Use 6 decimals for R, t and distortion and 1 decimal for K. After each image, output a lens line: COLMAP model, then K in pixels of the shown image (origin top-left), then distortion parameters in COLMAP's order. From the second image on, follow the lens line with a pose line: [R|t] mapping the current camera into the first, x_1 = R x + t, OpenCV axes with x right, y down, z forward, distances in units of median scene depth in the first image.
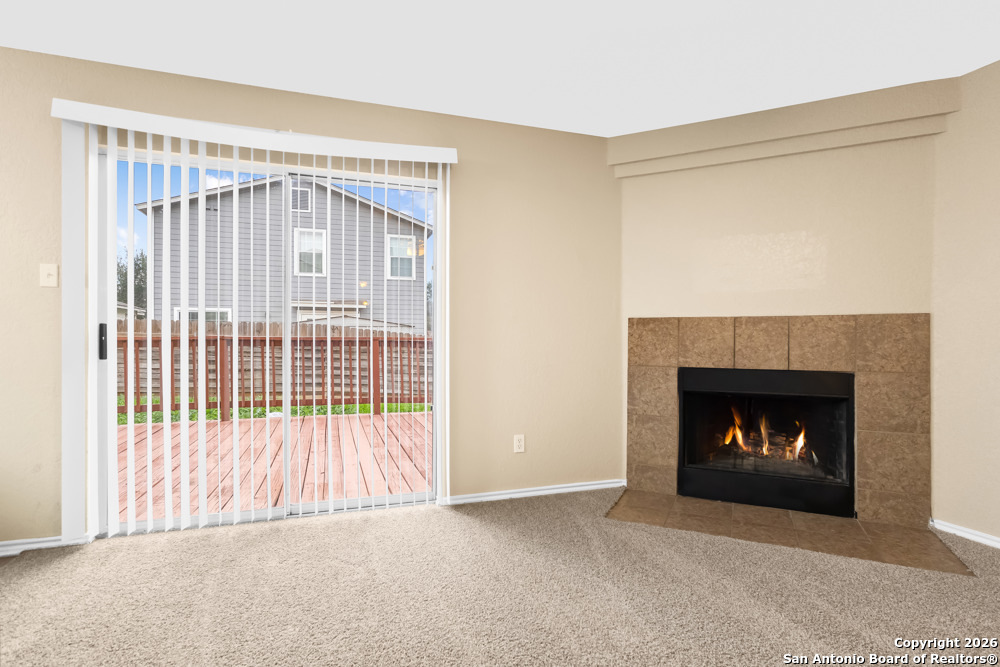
lens RADIAL K [[524.4, 0, 457.5], [0, 524.4, 343.3], [0, 0, 1]] dist [0.000431, -0.000889]
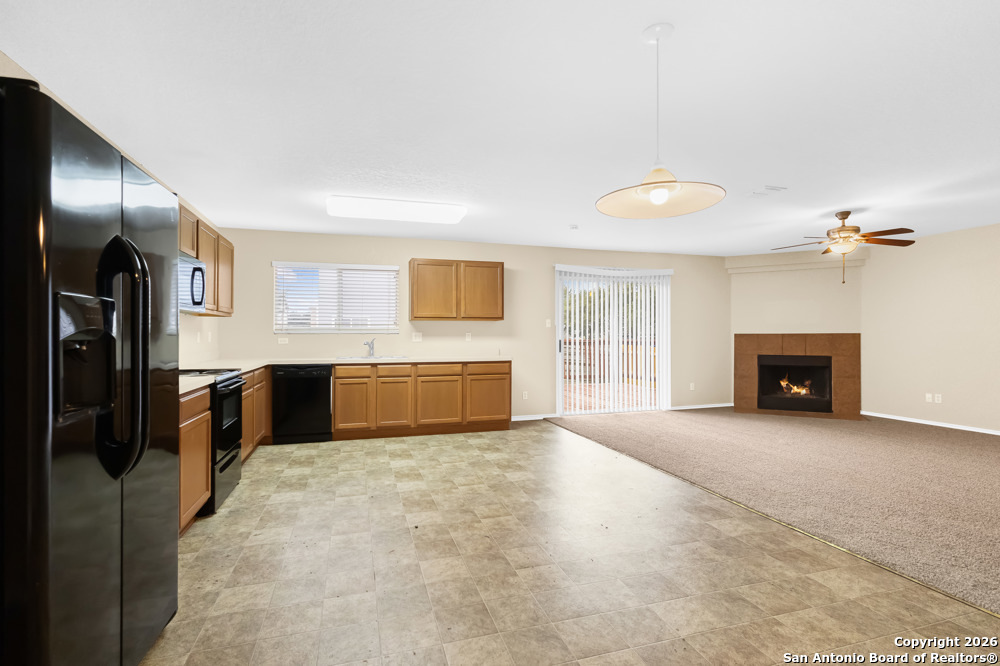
lens RADIAL K [[473.3, 0, 473.5], [0, 473.3, 338.0], [0, 0, 1]] dist [0.001903, 0.000235]
pose [[0.999937, -0.006828, -0.008902, -0.907512], [0.006834, 0.999976, 0.000677, -0.043345], [0.008897, -0.000738, 0.999960, -1.241960]]
